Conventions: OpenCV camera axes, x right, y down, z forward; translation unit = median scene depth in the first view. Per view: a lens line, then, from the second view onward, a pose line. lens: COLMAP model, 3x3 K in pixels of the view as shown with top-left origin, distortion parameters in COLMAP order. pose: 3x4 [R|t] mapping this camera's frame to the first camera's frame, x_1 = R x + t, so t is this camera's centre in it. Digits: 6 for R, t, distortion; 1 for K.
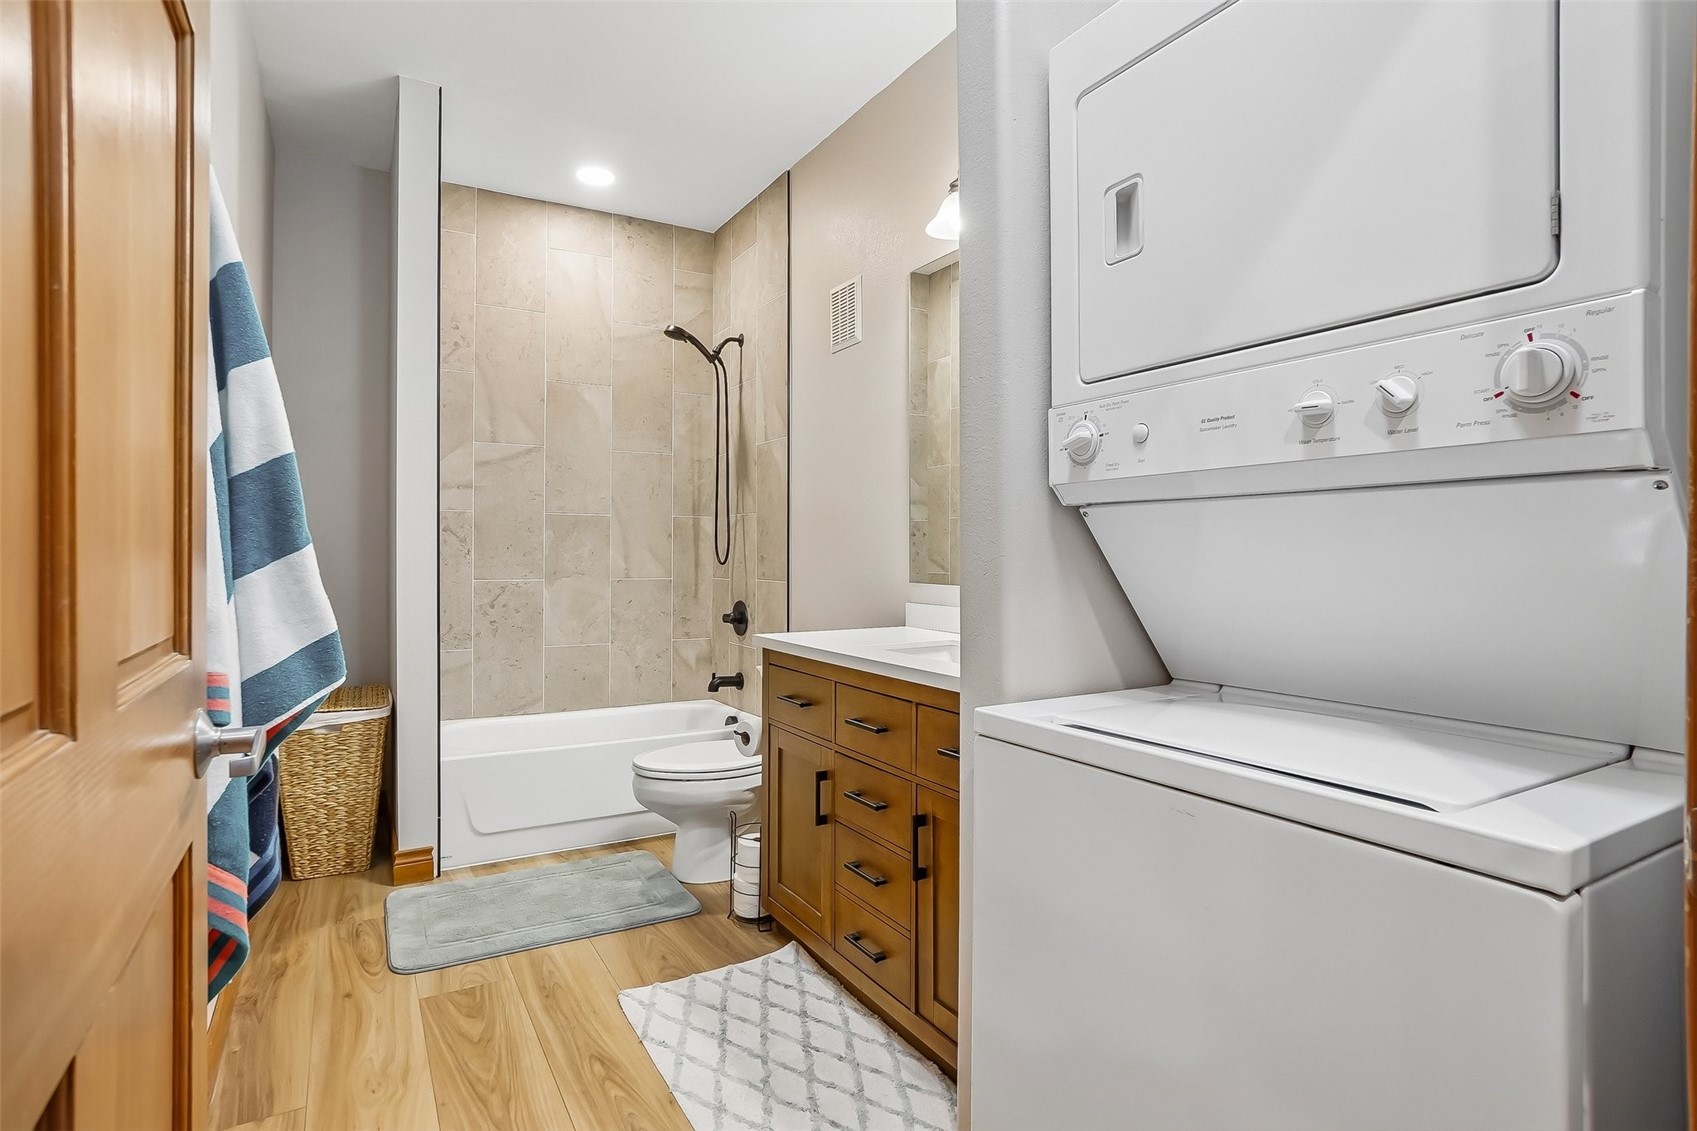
lens RADIAL K [[871.1, 0, 849.0], [0, 871.1, 566.2], [0, 0, 1]] dist [-0.028353, 0.004410]
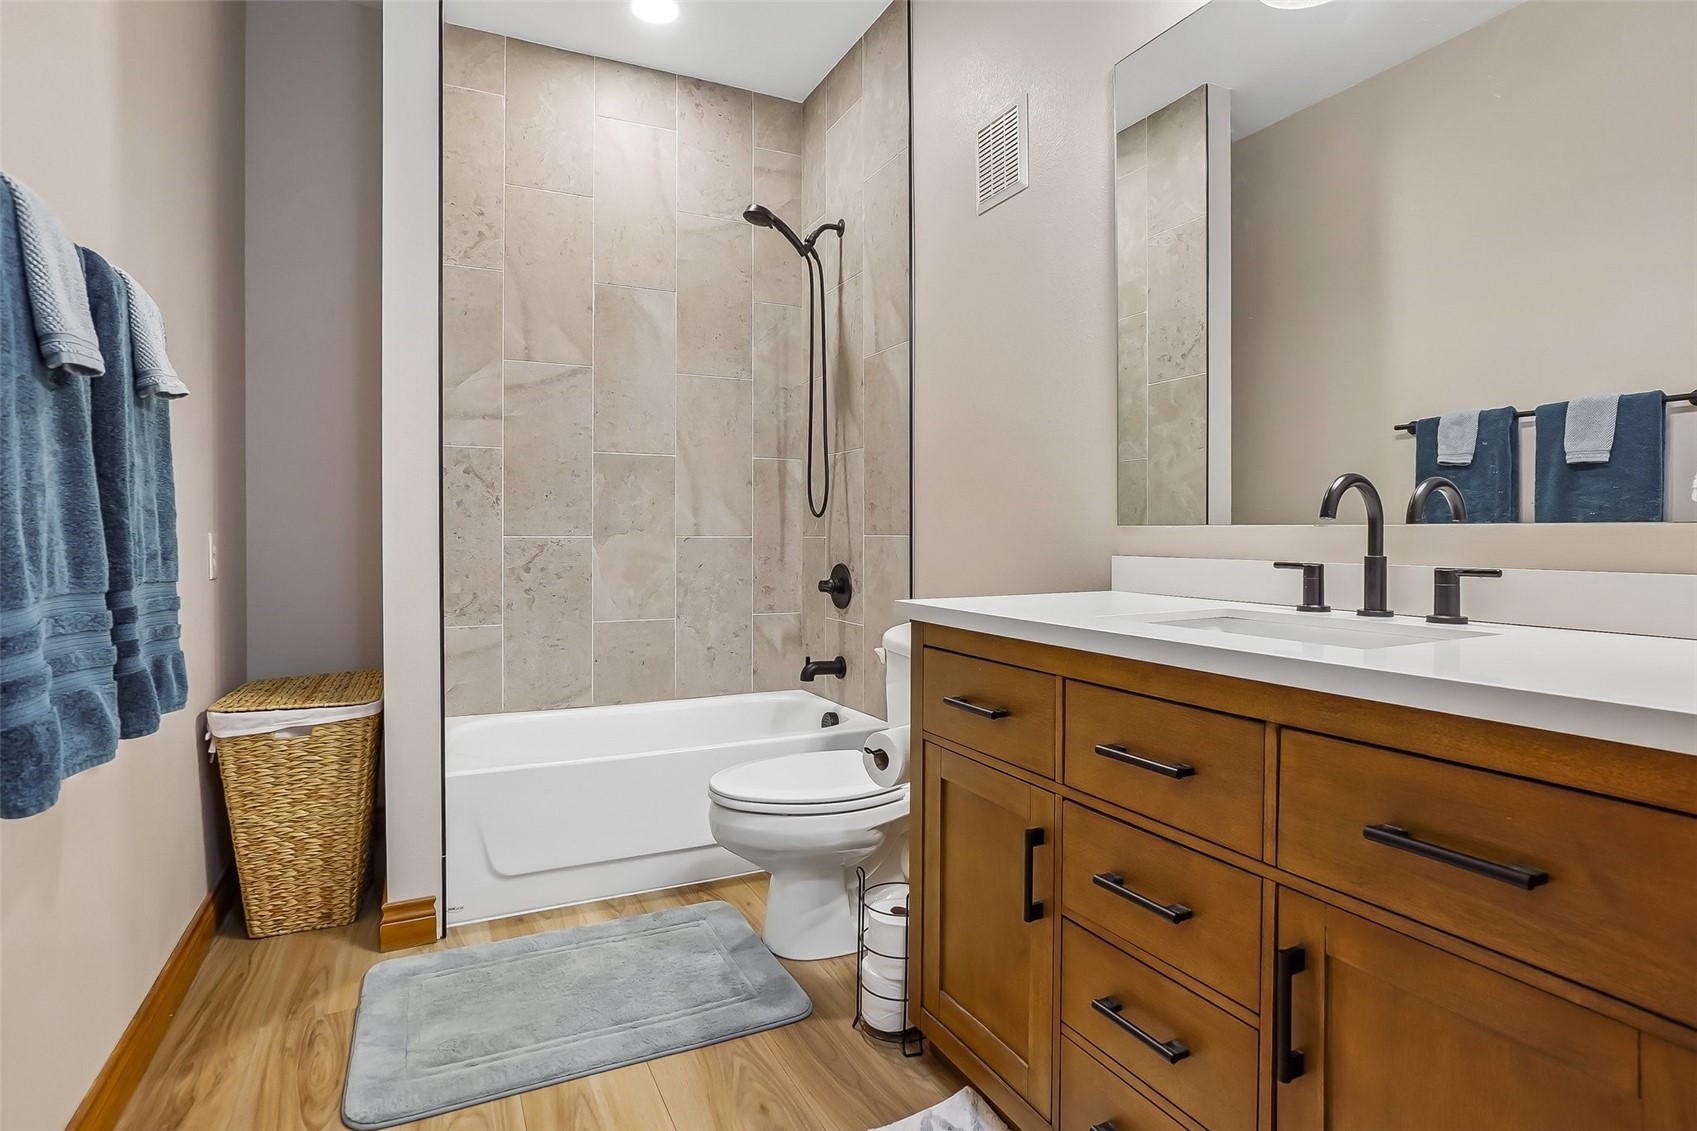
lens RADIAL K [[871.1, 0, 849.7], [0, 871.1, 556.0], [0, 0, 1]] dist [-0.028353, 0.004410]
pose [[0.997638, -0.001505, -0.068667, -0.087135], [0.002204, 0.999947, 0.010103, 0.034067], [0.068649, -0.010230, 0.997588, 0.308667]]
